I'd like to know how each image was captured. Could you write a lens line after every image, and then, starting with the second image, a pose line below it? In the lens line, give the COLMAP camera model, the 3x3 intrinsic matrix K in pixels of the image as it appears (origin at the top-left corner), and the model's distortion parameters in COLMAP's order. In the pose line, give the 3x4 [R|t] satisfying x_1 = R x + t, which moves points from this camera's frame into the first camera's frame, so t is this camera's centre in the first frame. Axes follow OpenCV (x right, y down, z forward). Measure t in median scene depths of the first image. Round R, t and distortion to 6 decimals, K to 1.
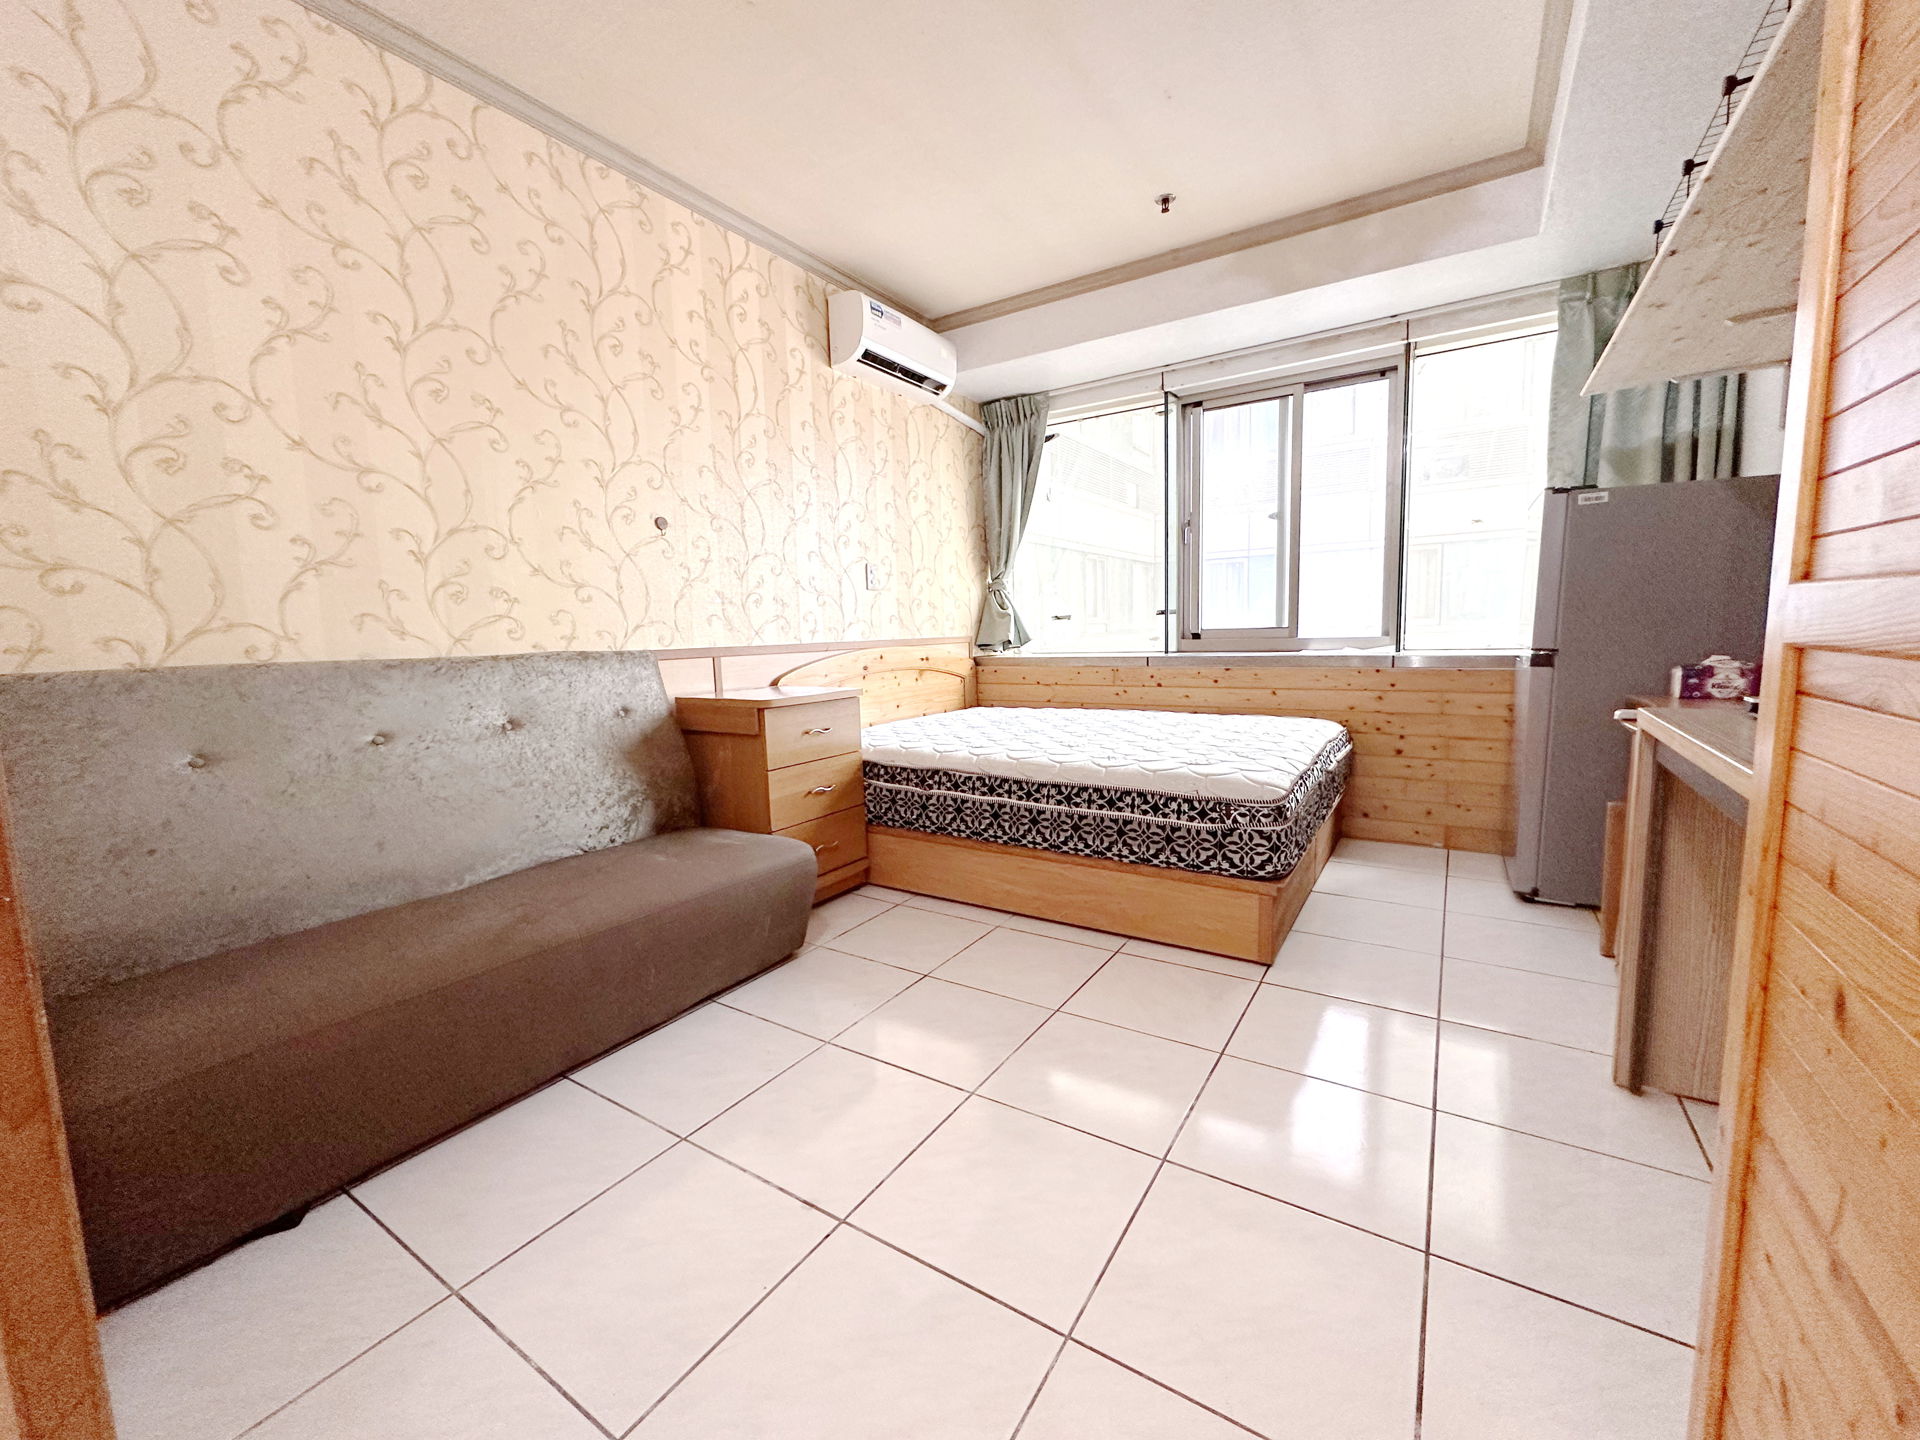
lens RADIAL K [[769.4, 0, 959.2], [0, 769.4, 719.4], [0, 0, 1]] dist [-0.002193, -0.000233]
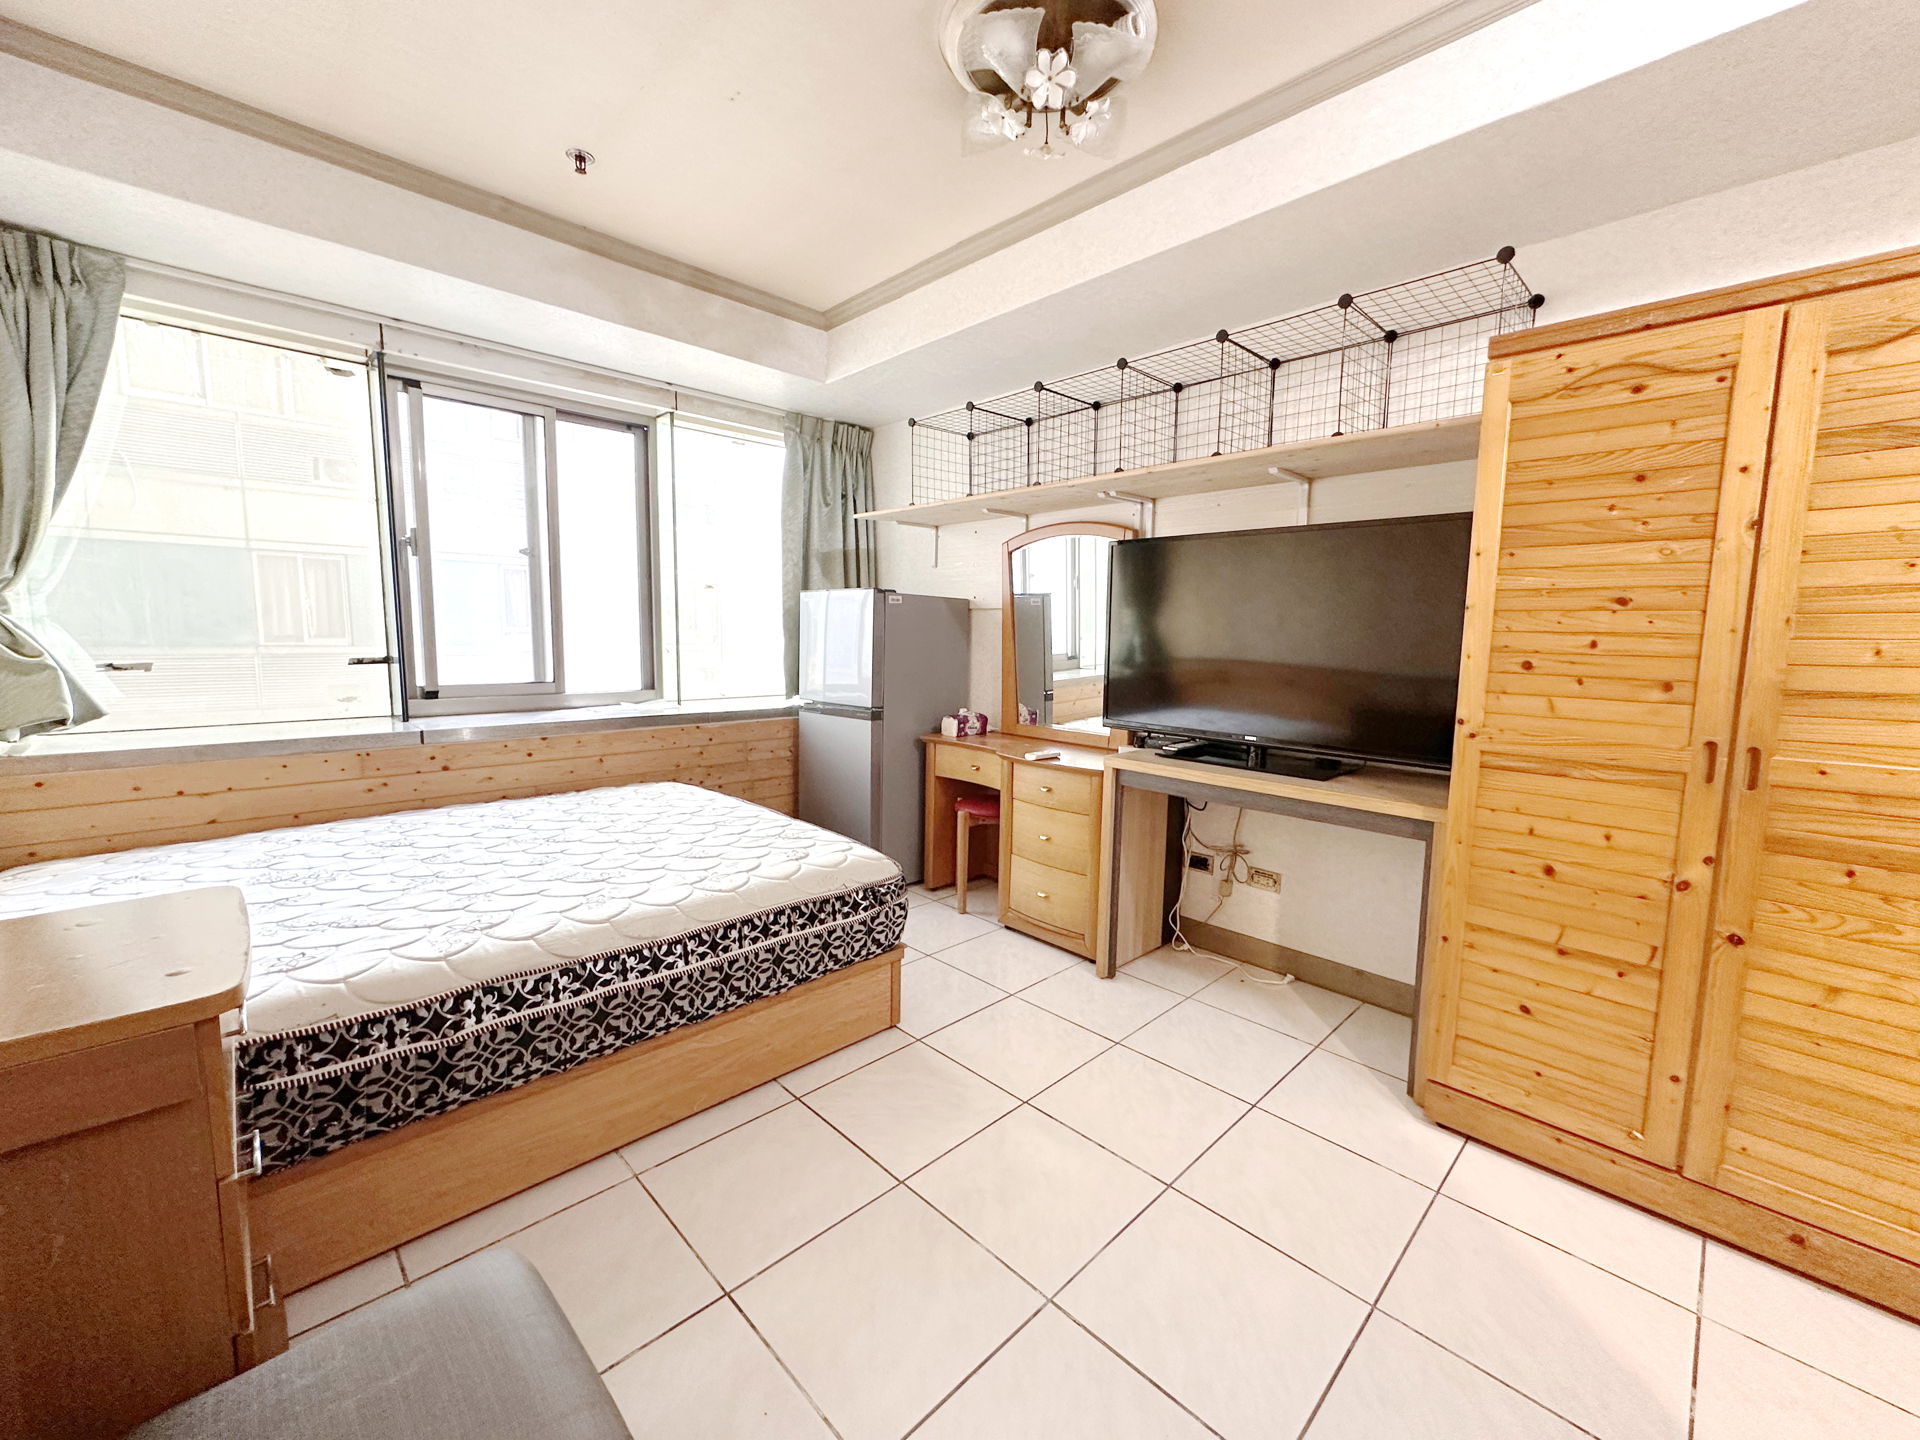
lens RADIAL K [[769.4, 0, 959.9], [0, 769.4, 718.4], [0, 0, 1]] dist [-0.002193, -0.000233]
pose [[0.219621, -0.079560, 0.972336, -0.402920], [0.090352, 0.994044, 0.060929, -0.111153], [-0.971392, 0.074471, 0.225501, 0.442609]]
